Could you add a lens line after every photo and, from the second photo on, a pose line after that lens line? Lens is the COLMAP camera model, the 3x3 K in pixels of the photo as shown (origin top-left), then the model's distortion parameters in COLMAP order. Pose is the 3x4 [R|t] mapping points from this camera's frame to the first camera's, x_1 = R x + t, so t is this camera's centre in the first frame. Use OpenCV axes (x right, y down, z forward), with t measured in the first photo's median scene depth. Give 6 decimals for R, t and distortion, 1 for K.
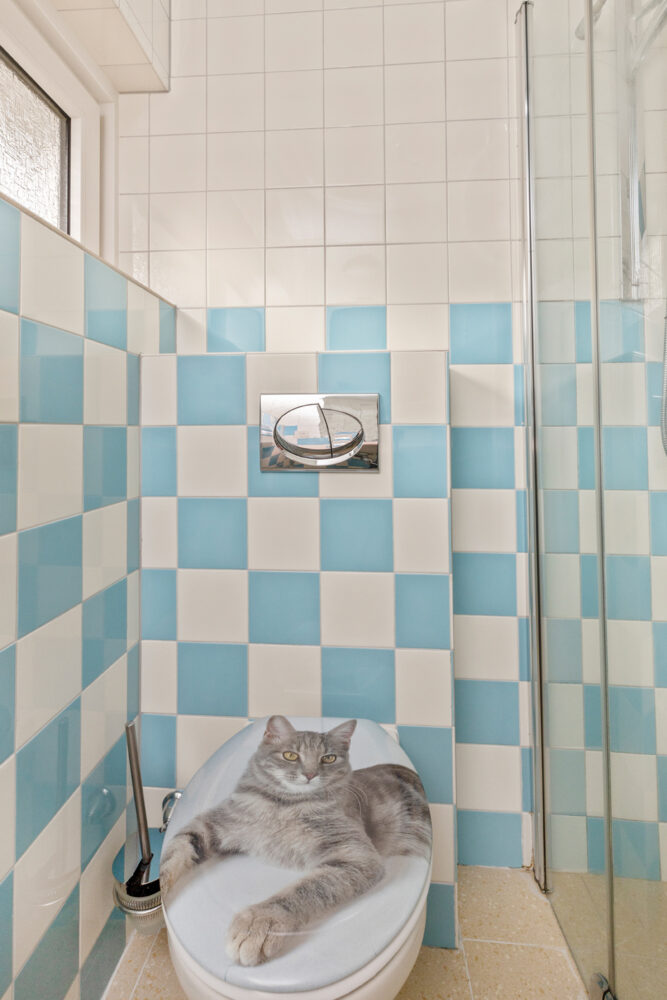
lens RADIAL K [[482.1, 0, 333.4], [0, 482.1, 416.1], [0, 0, 1]] dist [-0.001181, 0.000017]
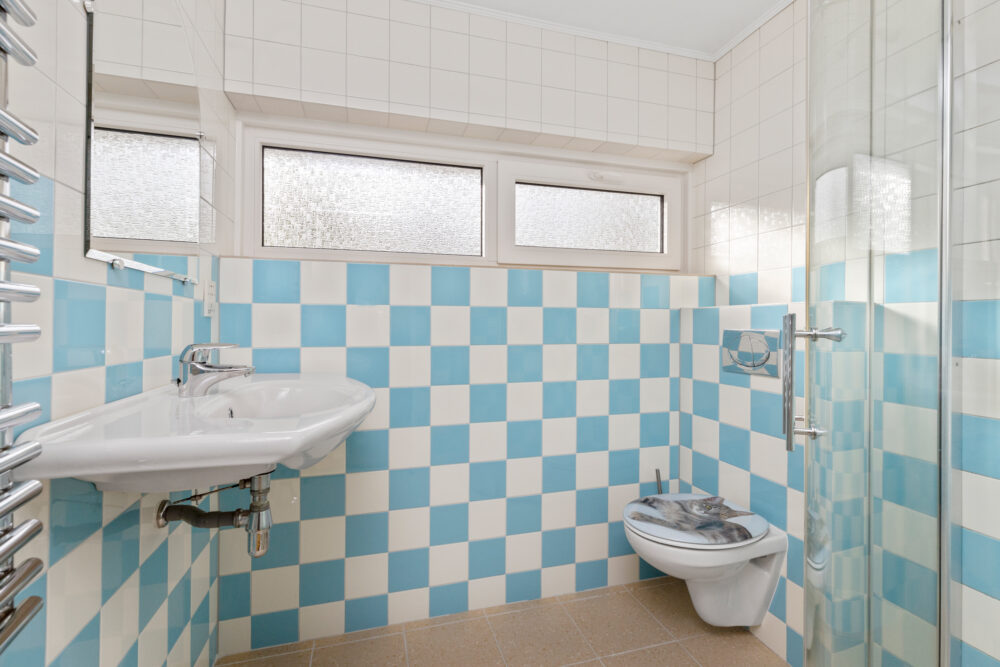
lens RADIAL K [[466.2, 0, 498.0], [0, 466.2, 337.6], [0, 0, 1]] dist [-0.000623, -0.000700]
pose [[0.353900, 0.032823, -0.934707, 1.516256], [0.017058, 0.998991, 0.041539, -0.128387], [0.935128, -0.030645, 0.352983, -0.561280]]
